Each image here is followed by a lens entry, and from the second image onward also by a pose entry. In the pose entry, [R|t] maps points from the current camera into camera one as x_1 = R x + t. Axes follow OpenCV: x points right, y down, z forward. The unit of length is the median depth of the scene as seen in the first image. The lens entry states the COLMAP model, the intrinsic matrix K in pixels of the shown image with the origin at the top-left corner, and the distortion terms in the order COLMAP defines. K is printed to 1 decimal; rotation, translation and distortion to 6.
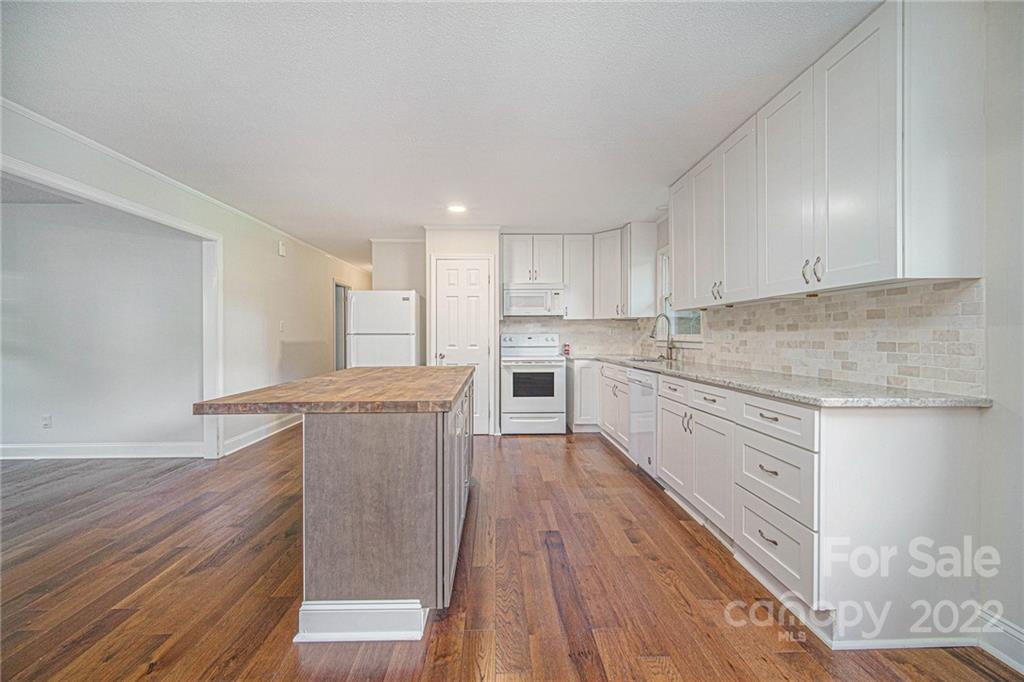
lens RADIAL K [[408.8, 0, 517.3], [0, 408.8, 328.6], [0, 0, 1]] dist [-0.002363, 0.000570]
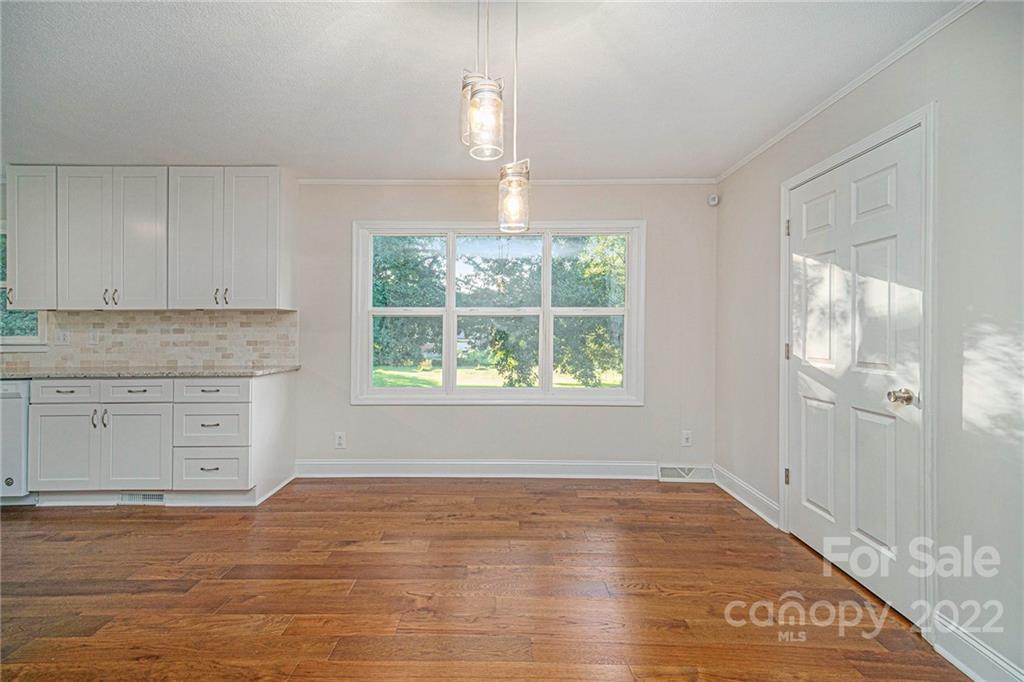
lens RADIAL K [[427.5, 0, 482.9], [0, 427.5, 332.0], [0, 0, 1]] dist [0.016260, 0.000268]
pose [[0.070695, -0.002045, 0.997496, -0.700721], [-0.013325, 0.999907, 0.002994, -0.018176], [-0.997409, -0.013503, 0.070661, -0.103093]]
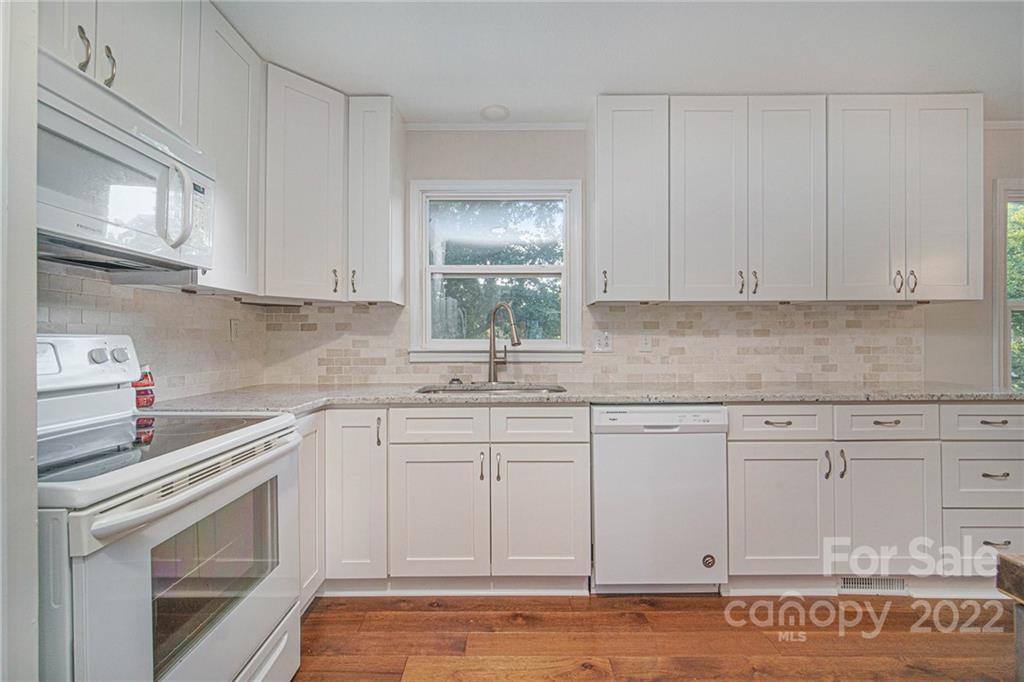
lens RADIAL K [[424.3, 0, 511.0], [0, 424.3, 339.7], [0, 0, 1]] dist [-0.002395, 0.000953]
pose [[0.043627, 0.003423, 0.999042, -0.366390], [-0.016455, 0.999861, -0.002707, 0.026428], [-0.998912, -0.016321, 0.043678, 1.616349]]
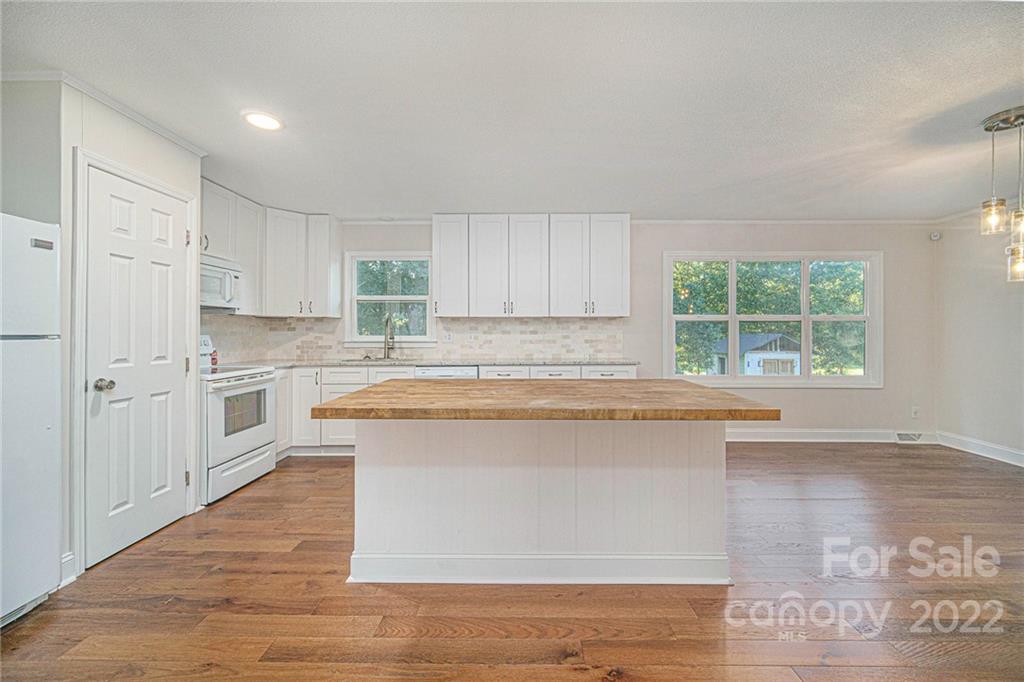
lens RADIAL K [[408.8, 0, 517.9], [0, 408.8, 335.3], [0, 0, 1]] dist [-0.002363, 0.000570]
pose [[0.057361, -0.002051, 0.998351, -1.168640], [-0.015834, 0.999870, 0.002964, 0.006940], [-0.998228, -0.015978, 0.057321, 1.009546]]
